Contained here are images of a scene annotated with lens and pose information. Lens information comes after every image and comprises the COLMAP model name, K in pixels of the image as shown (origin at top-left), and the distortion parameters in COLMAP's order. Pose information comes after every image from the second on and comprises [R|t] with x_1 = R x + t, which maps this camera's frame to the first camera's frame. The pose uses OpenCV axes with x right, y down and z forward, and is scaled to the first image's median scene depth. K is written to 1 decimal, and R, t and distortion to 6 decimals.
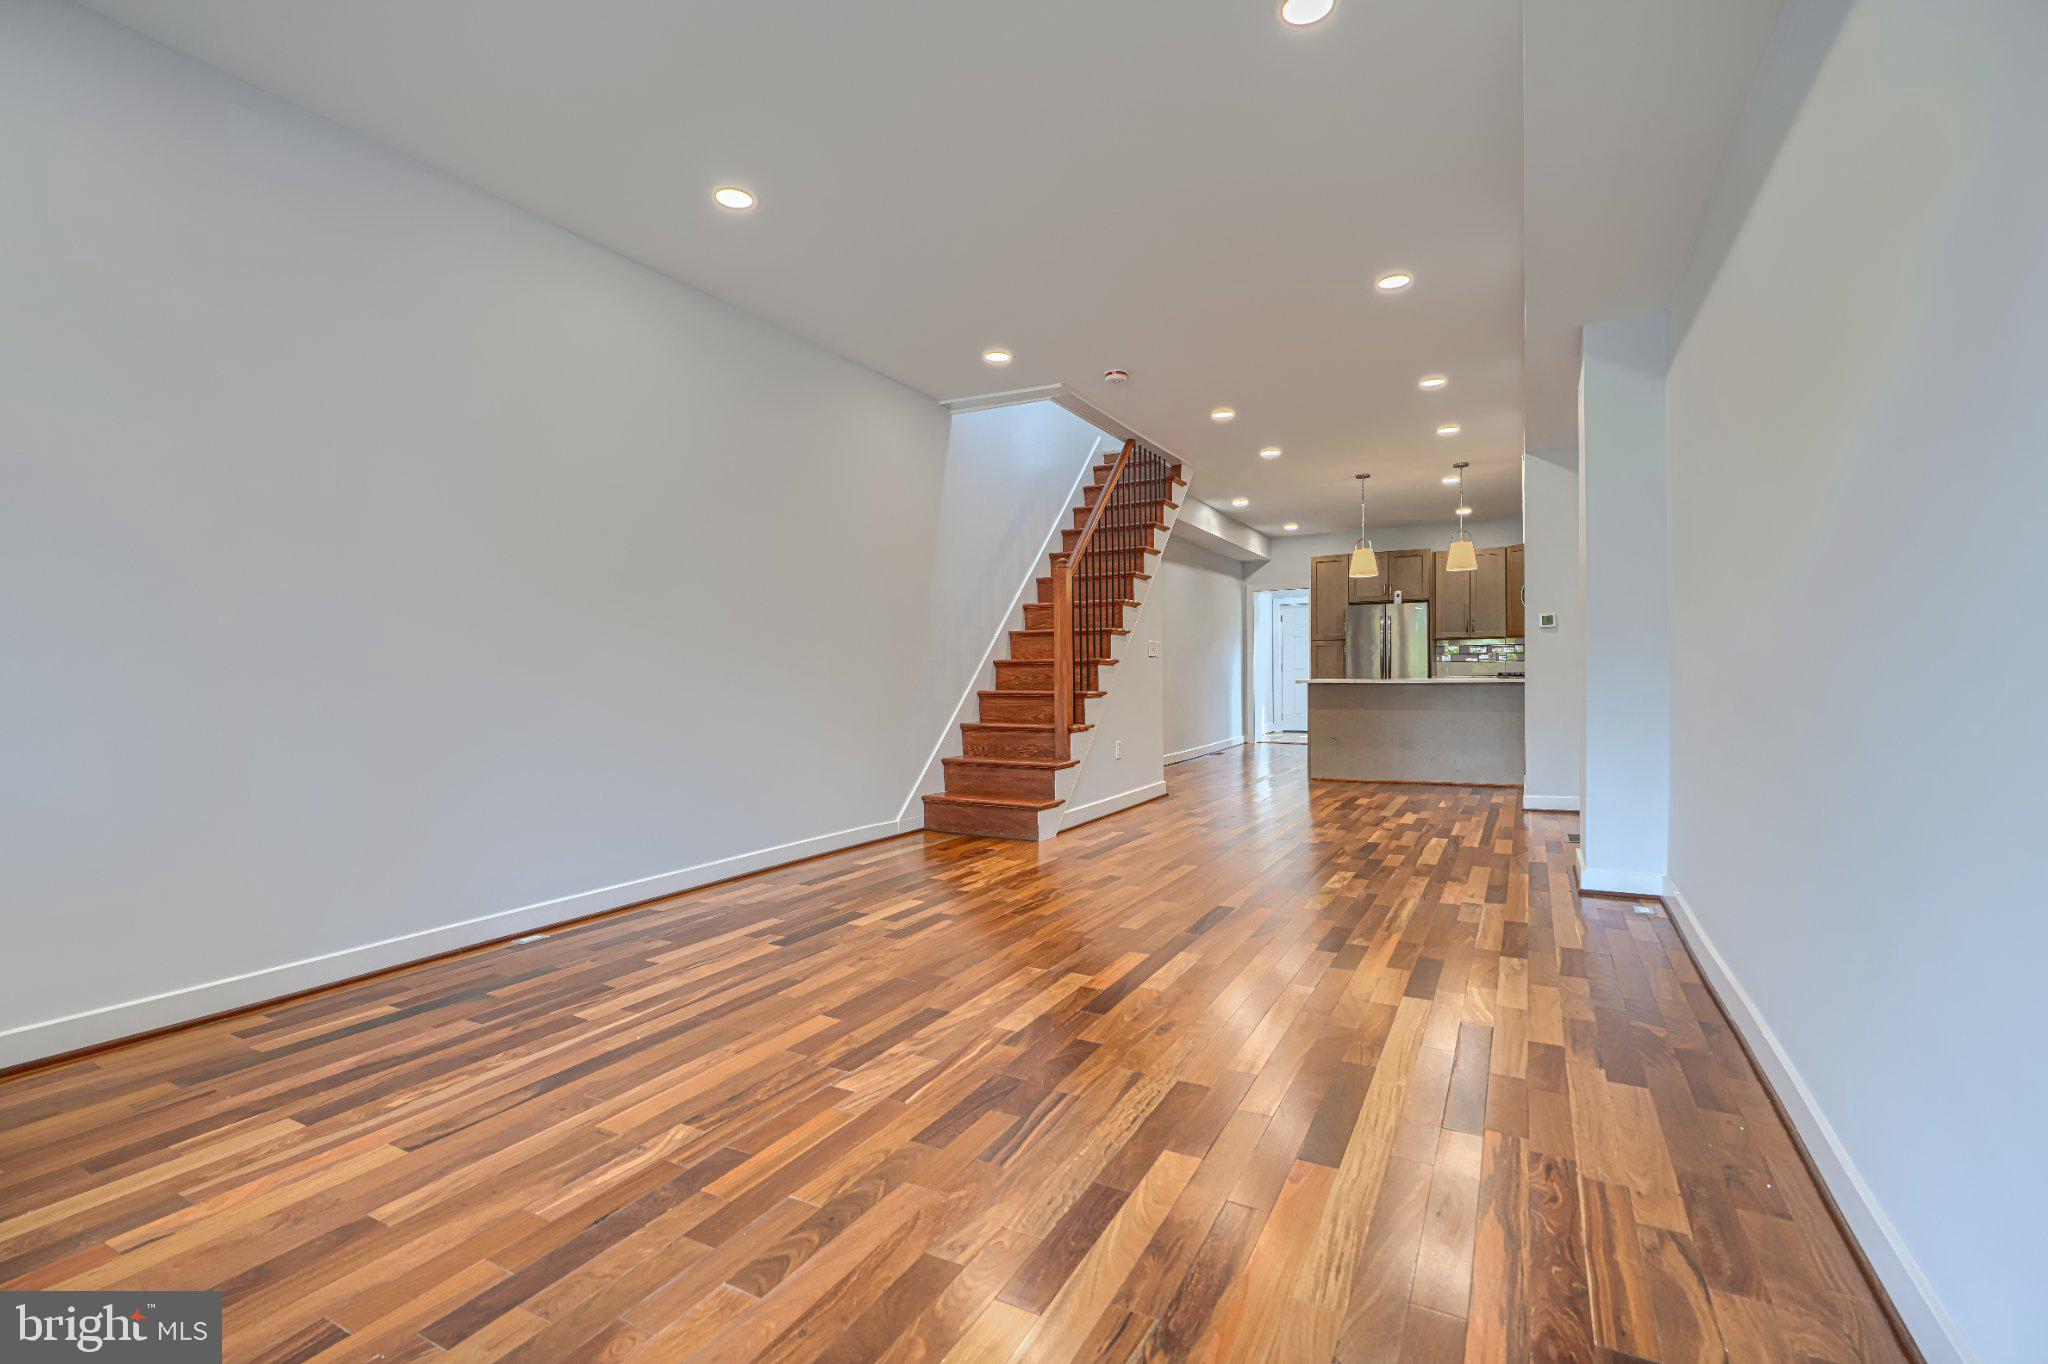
lens RADIAL K [[944.1, 0, 1024.0], [0, 944.1, 682.0], [0, 0, 1]] dist [-0.000562, -0.000097]
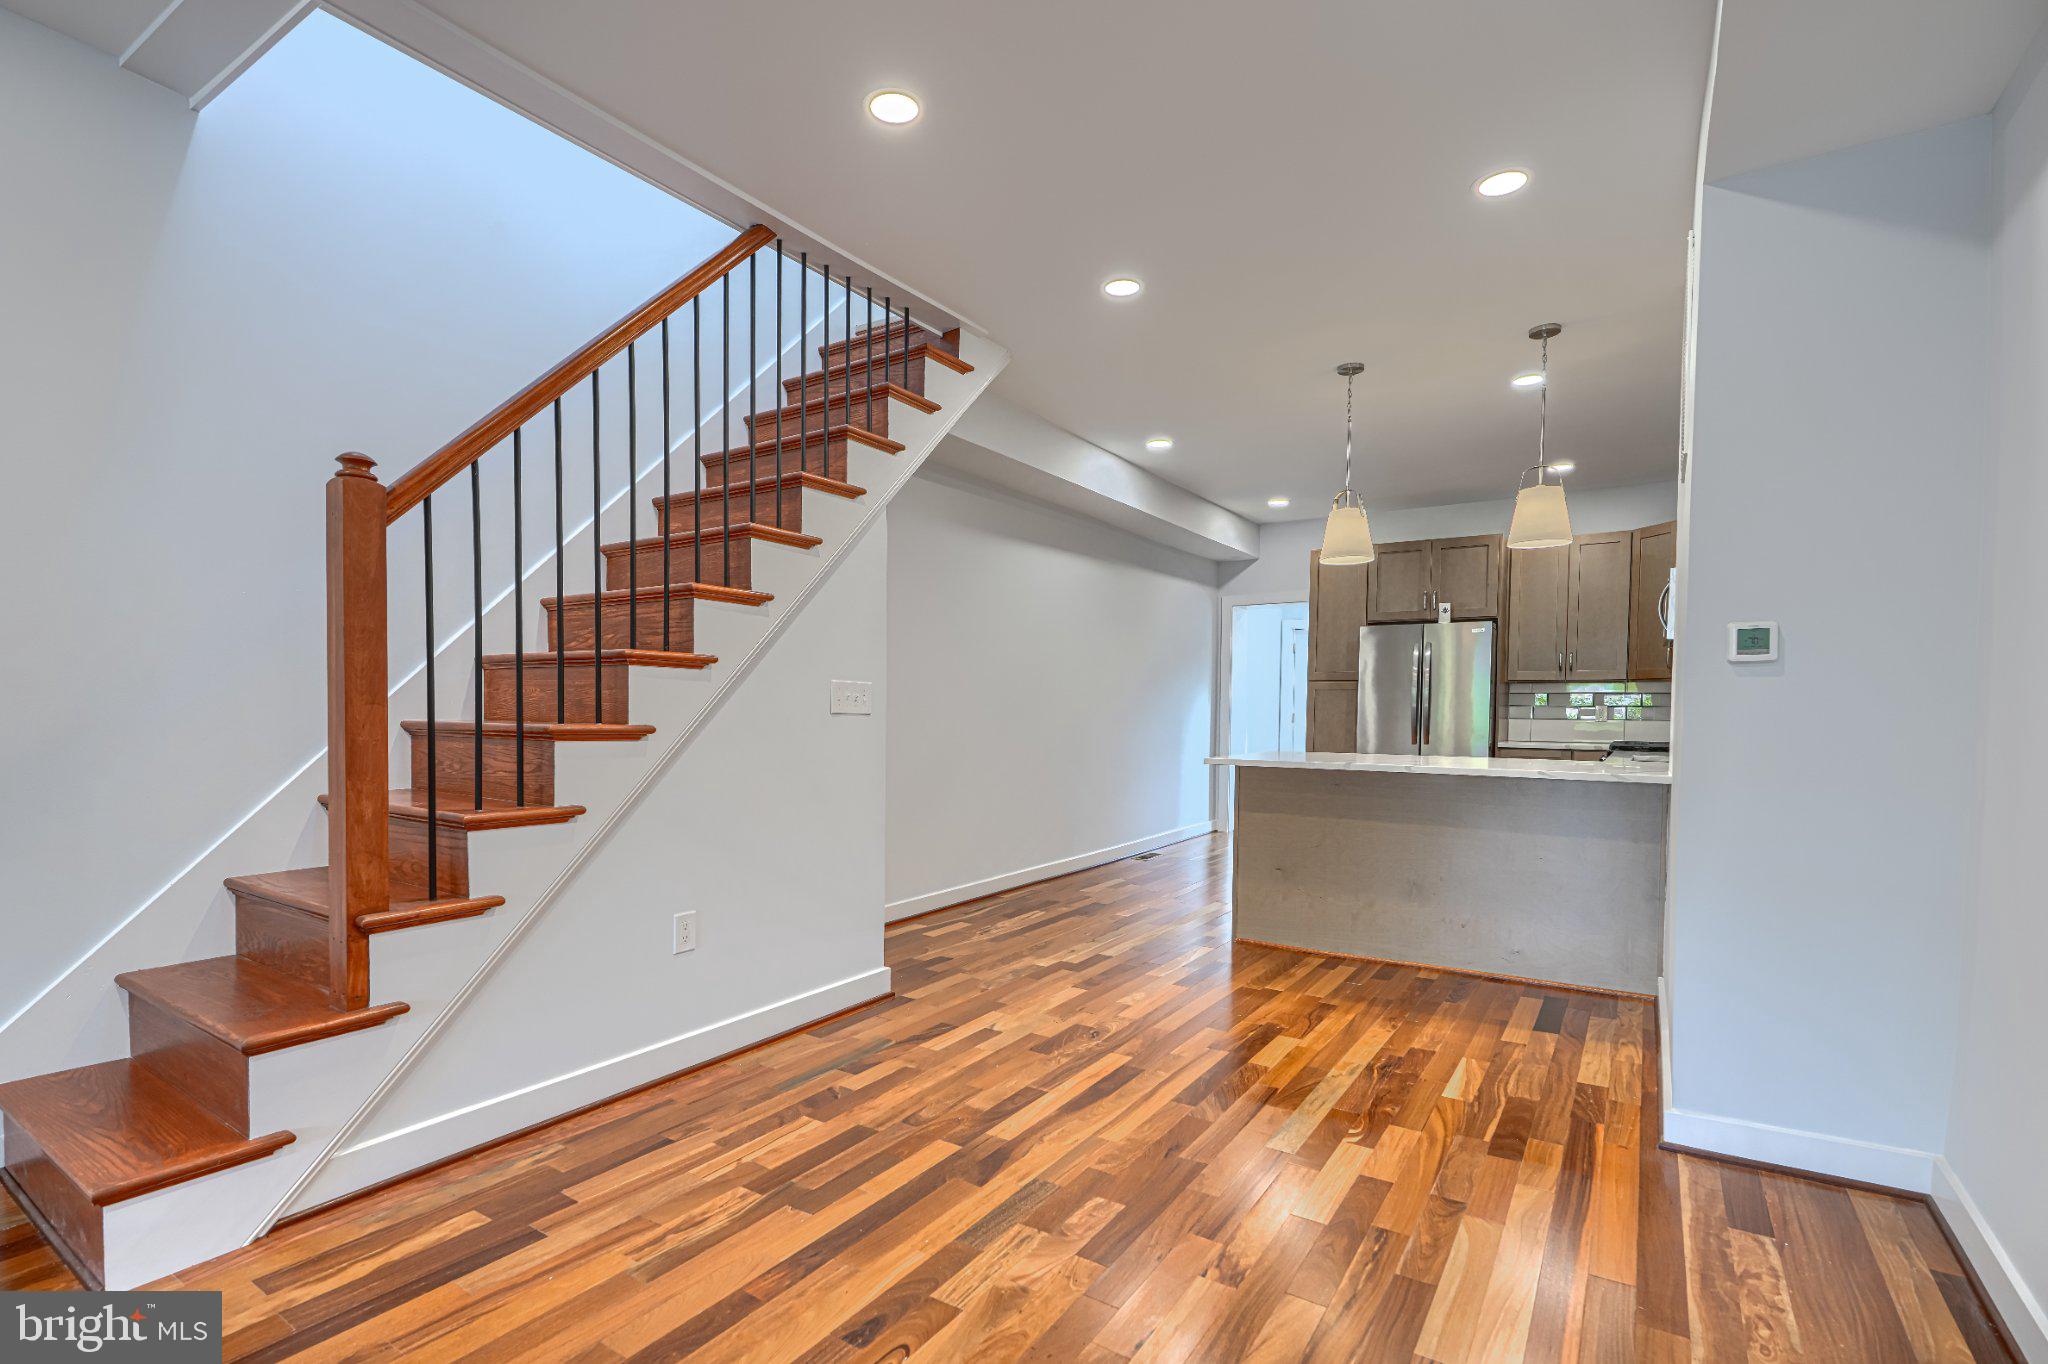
lens RADIAL K [[961.2, 0, 1018.8], [0, 961.2, 742.7], [0, 0, 1]] dist [-0.000741, -0.000471]
pose [[0.995827, 0.020990, -0.088818, 0.186889], [-0.018414, 0.999389, 0.029723, -0.020085], [0.089388, -0.027963, 0.995604, 0.369296]]
